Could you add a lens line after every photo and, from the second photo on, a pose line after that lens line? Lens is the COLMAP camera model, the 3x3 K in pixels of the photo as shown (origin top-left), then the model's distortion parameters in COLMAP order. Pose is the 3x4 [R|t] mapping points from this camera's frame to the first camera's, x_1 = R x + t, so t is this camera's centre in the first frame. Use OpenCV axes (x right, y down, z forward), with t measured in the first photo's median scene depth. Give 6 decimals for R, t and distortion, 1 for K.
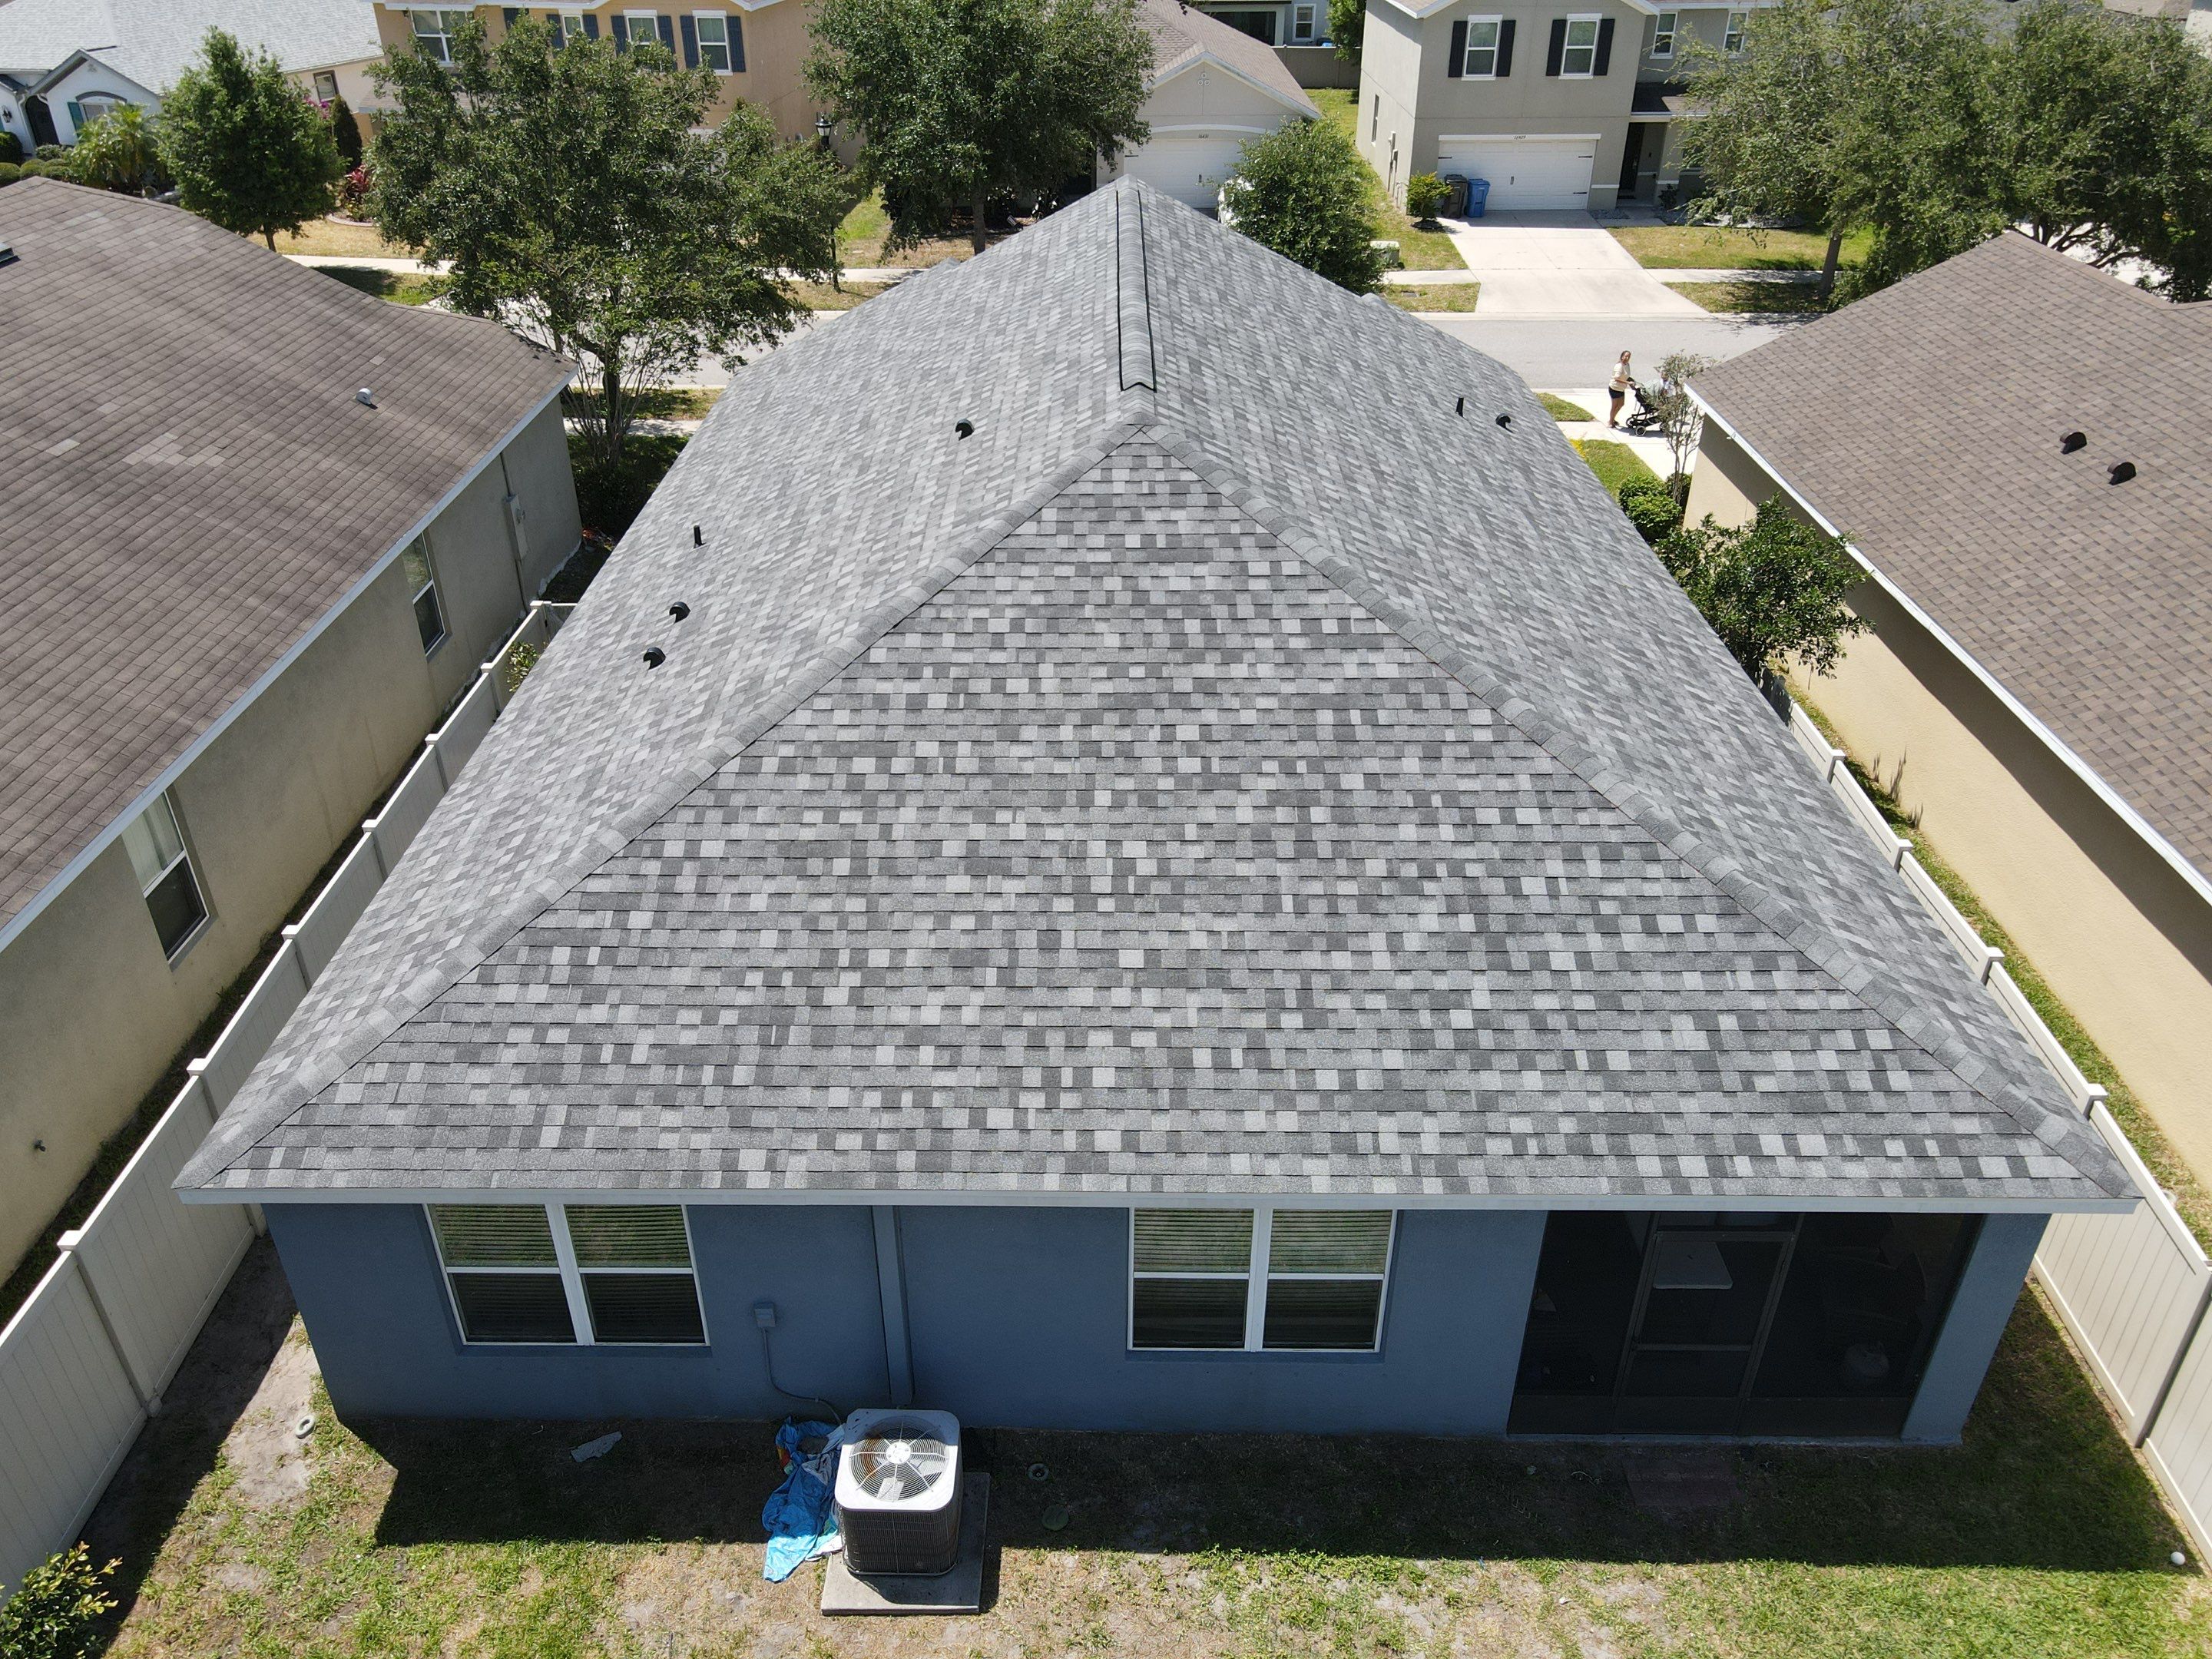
lens RADIAL K [[1615.3, 0, 1077.5], [0, 1615.3, 829.3], [0, 0, 1]] dist [-0.006385, 0.034627]
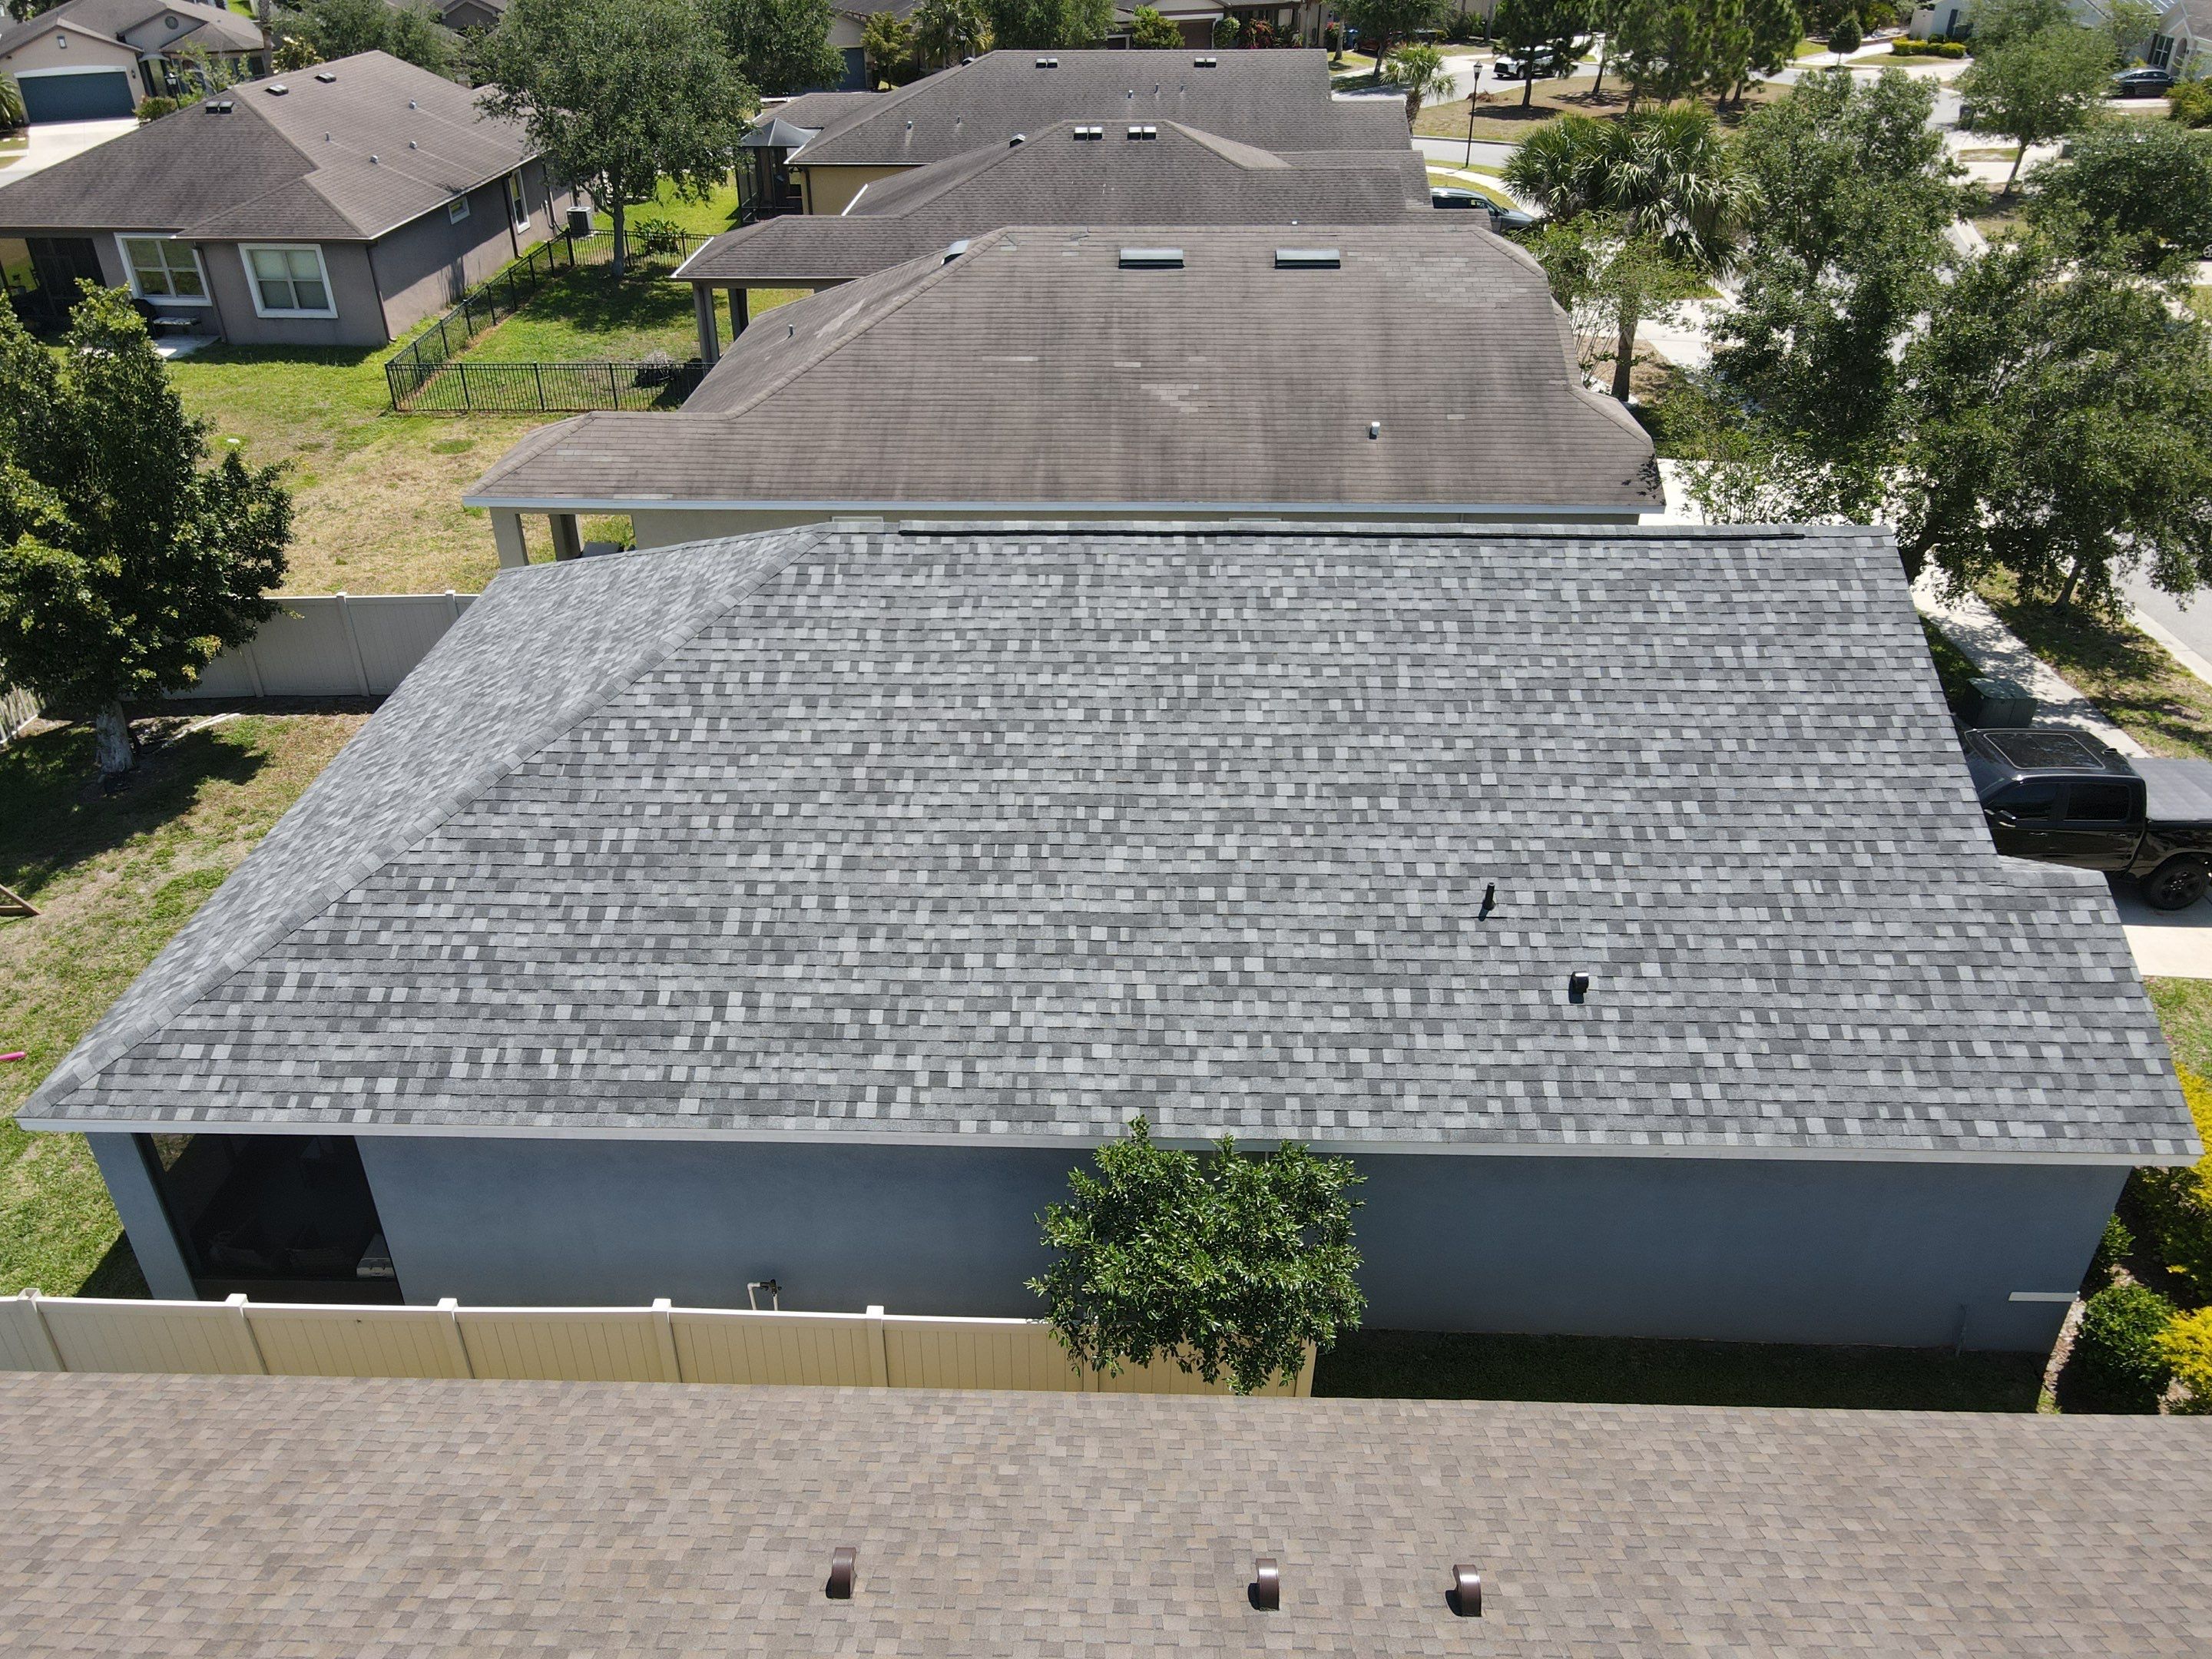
lens RADIAL K [[1615.3, 0, 1077.5], [0, 1615.3, 832.2], [0, 0, 1]] dist [-0.006385, 0.034627]
pose [[-0.012490, 0.523240, -0.852094, 1.508710], [-0.519014, 0.724984, 0.452794, -0.923233], [0.854675, 0.447904, 0.262514, 1.155323]]
